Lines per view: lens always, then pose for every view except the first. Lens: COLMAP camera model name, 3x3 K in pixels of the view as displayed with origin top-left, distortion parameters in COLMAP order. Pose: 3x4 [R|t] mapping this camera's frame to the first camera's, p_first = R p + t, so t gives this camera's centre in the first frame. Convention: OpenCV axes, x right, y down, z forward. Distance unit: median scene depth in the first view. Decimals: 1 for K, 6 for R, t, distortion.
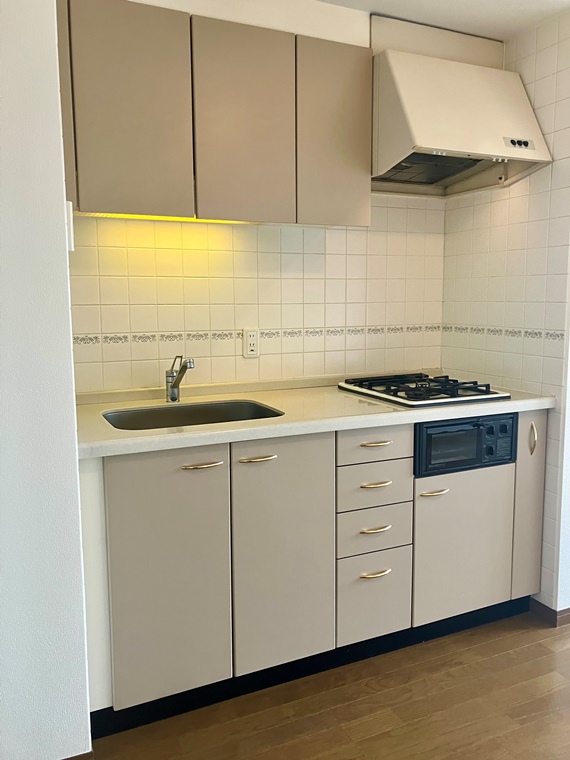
lens RADIAL K [[627.0, 0, 285.0], [0, 627.0, 380.0], [0, 0, 1]] dist [0.034737, -0.004983]
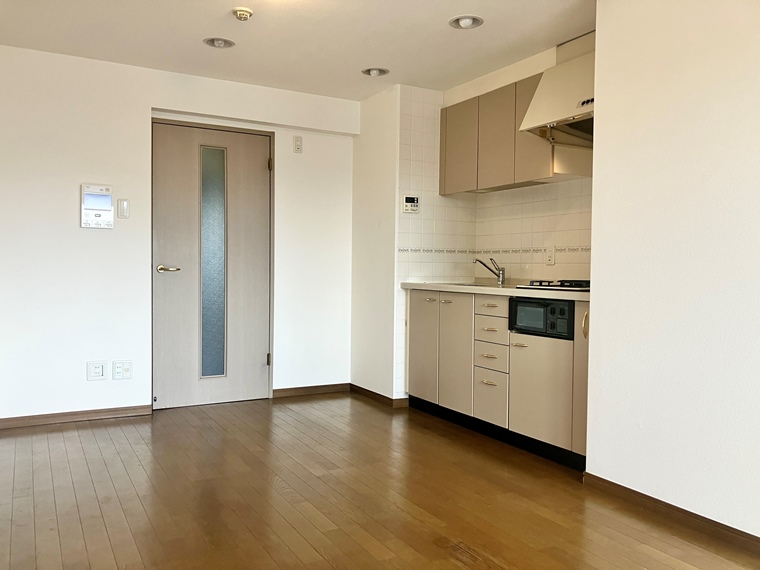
lens RADIAL K [[627.0, 0, 380.0], [0, 627.0, 285.0], [0, 0, 1]] dist [0.034737, -0.004983]
pose [[0.061979, 0.032653, -0.997543, 1.688173], [-0.149337, 0.988517, 0.023079, 0.048479], [0.986842, 0.147540, 0.066144, 0.524193]]
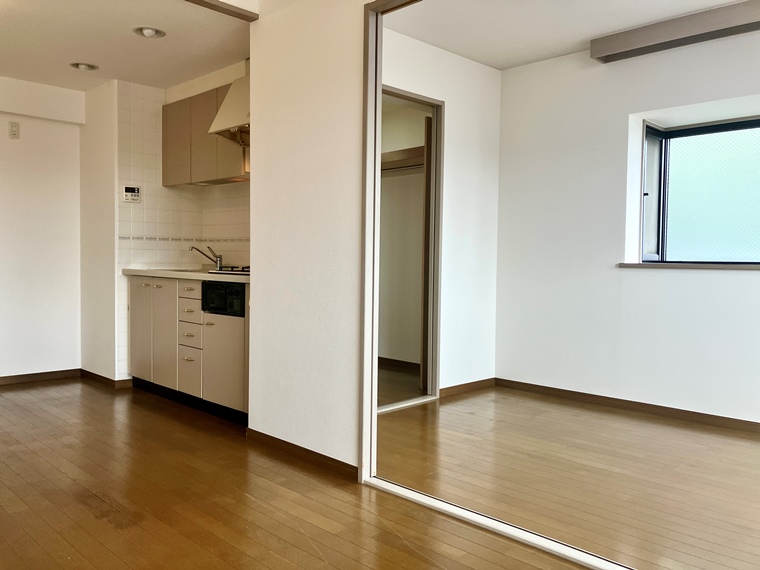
lens RADIAL K [[625.4, 0, 381.3], [0, 625.4, 278.2], [0, 0, 1]] dist [0.008626, 0.000311]
pose [[0.339863, 0.038342, -0.939693, 1.948048], [-0.145987, 0.989208, -0.012437, 0.008505], [0.929075, 0.141410, 0.341793, 0.807968]]
